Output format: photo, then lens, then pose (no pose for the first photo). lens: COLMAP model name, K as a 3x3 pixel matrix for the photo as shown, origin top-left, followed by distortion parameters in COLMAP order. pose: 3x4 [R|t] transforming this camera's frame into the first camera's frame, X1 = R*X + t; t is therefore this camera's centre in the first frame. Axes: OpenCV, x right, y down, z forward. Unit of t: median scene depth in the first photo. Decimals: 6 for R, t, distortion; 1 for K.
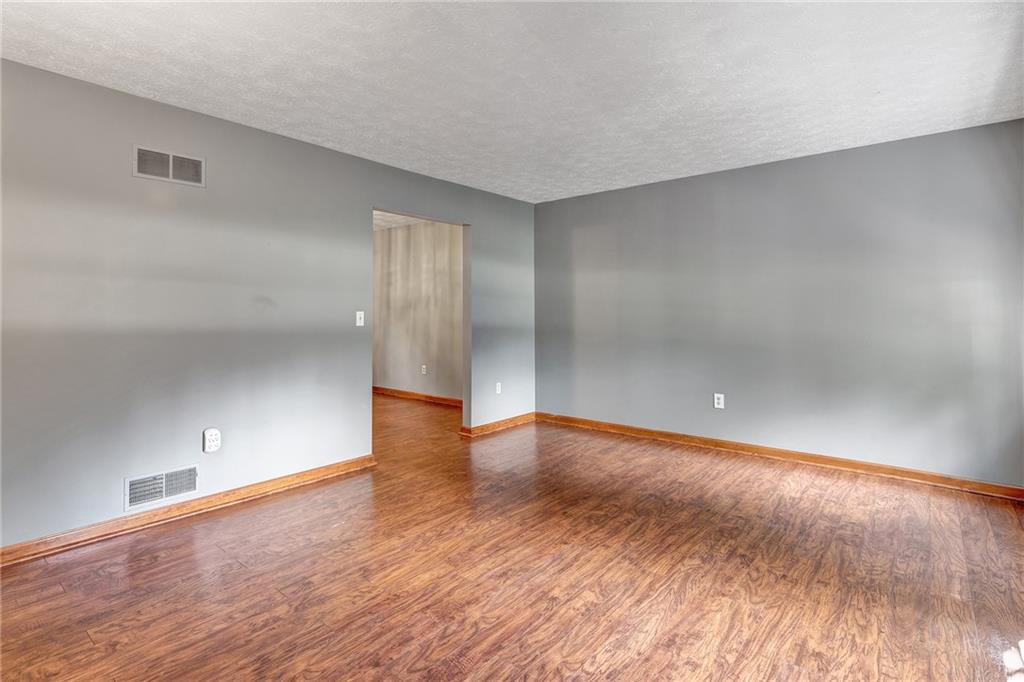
lens RADIAL K [[467.0, 0, 510.1], [0, 467.0, 336.7], [0, 0, 1]] dist [0.000725, 0.000354]
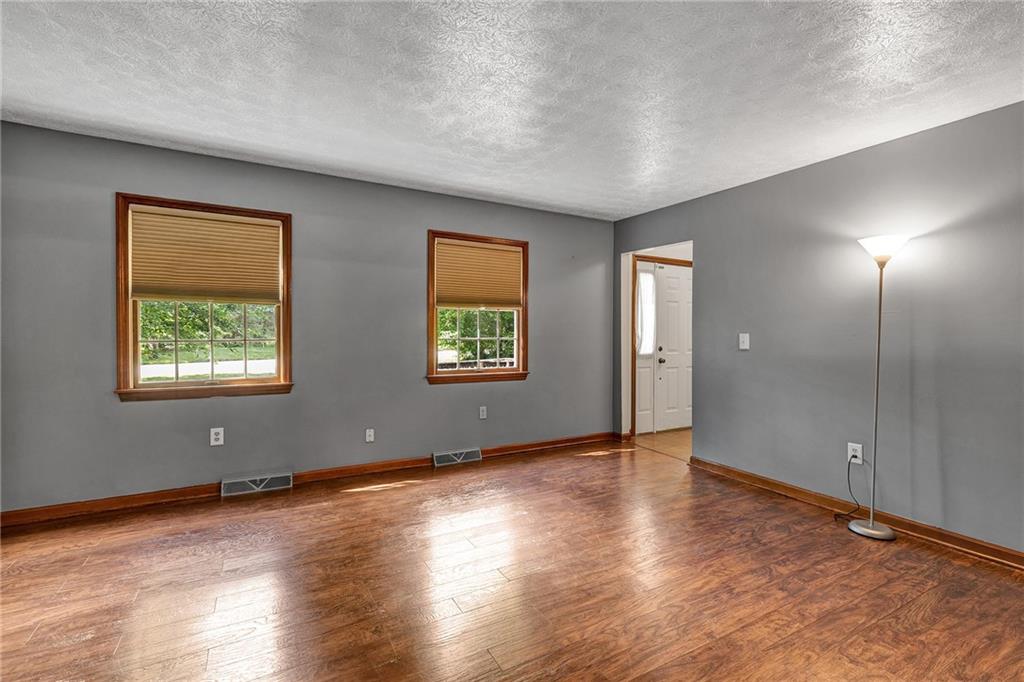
lens RADIAL K [[467.0, 0, 510.1], [0, 467.0, 333.8], [0, 0, 1]] dist [0.000725, 0.000354]
pose [[-0.914877, -0.006988, 0.403673, -0.279071], [0.013909, 0.998711, 0.048813, -0.105287], [-0.403494, 0.050273, -0.913600, 2.089619]]
